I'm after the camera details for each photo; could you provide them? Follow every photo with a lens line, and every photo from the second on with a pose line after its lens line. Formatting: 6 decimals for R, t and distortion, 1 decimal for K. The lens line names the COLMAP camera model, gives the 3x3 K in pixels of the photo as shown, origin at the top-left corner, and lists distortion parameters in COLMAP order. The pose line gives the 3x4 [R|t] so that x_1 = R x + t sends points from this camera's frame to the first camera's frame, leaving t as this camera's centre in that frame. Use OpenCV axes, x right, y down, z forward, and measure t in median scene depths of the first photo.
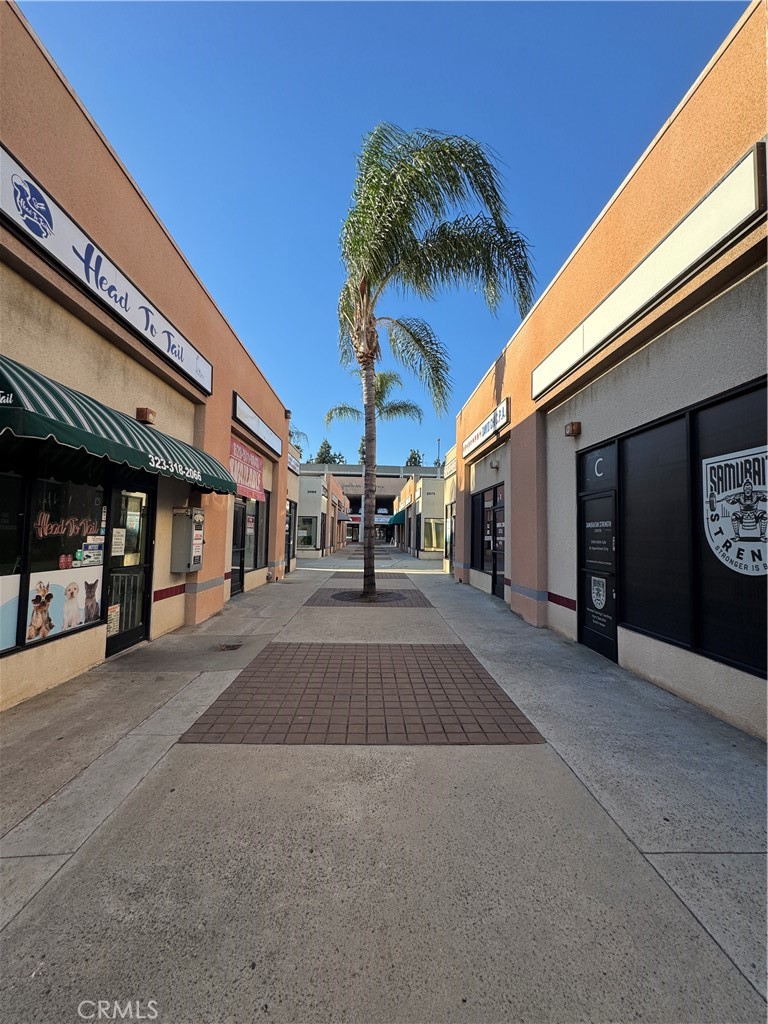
lens RADIAL K [[410.8, 0, 384.5], [0, 410.8, 511.6], [0, 0, 1]] dist [-0.006228, 0.000892]
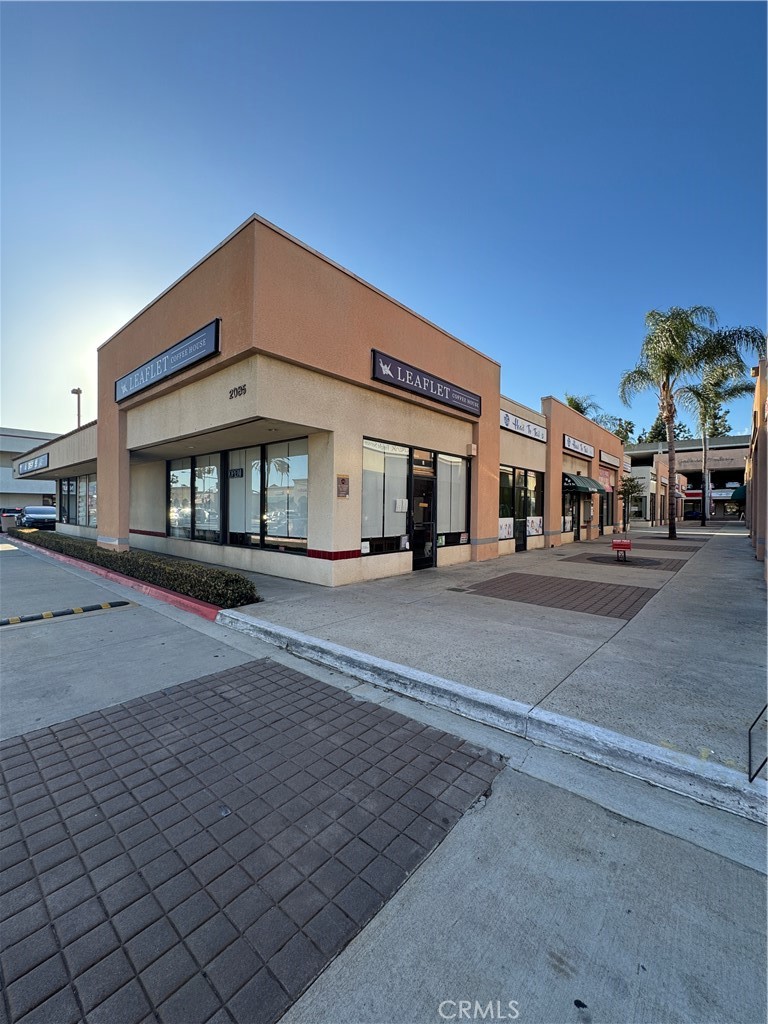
lens RADIAL K [[410.8, 0, 384.3], [0, 410.8, 511.2], [0, 0, 1]] dist [-0.006228, 0.000892]
pose [[0.732794, -0.009971, -0.680377, 0.206787], [0.044762, 0.998433, 0.033579, -0.039846], [0.678976, -0.055062, 0.732093, -0.987867]]
